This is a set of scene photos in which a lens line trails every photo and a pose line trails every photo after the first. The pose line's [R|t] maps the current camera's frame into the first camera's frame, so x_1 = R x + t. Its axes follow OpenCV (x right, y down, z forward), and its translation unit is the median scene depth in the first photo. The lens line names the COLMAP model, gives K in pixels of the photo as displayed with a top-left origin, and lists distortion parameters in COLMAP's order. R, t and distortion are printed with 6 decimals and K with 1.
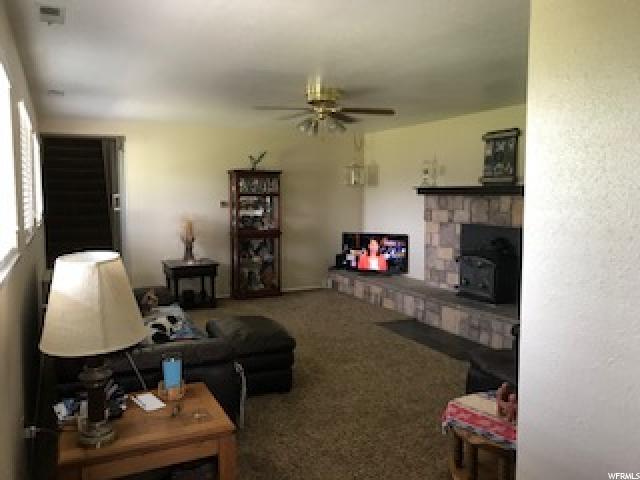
lens RADIAL K [[523.9, 0, 320.0], [0, 523.9, 240.0], [0, 0, 1]] dist [0.005908, 0.009831]
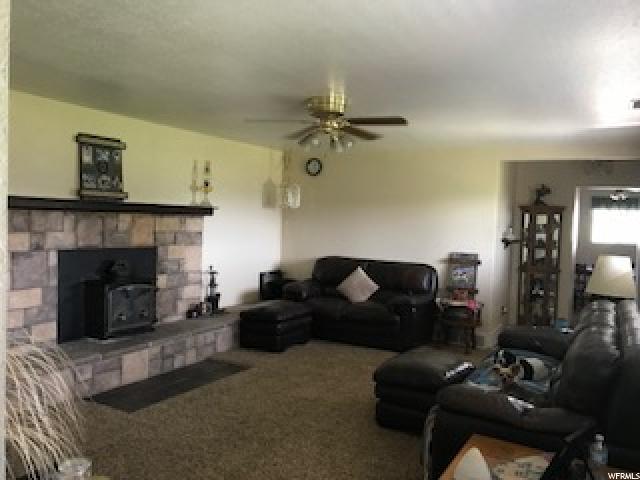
lens RADIAL K [[523.9, 0, 320.0], [0, 523.9, 240.0], [0, 0, 1]] dist [0.005908, 0.009831]
pose [[-0.560303, -0.048755, 0.826851, -0.550272], [0.042945, 0.995213, 0.087783, -0.097045], [-0.827173, 0.084694, -0.555528, 1.150143]]
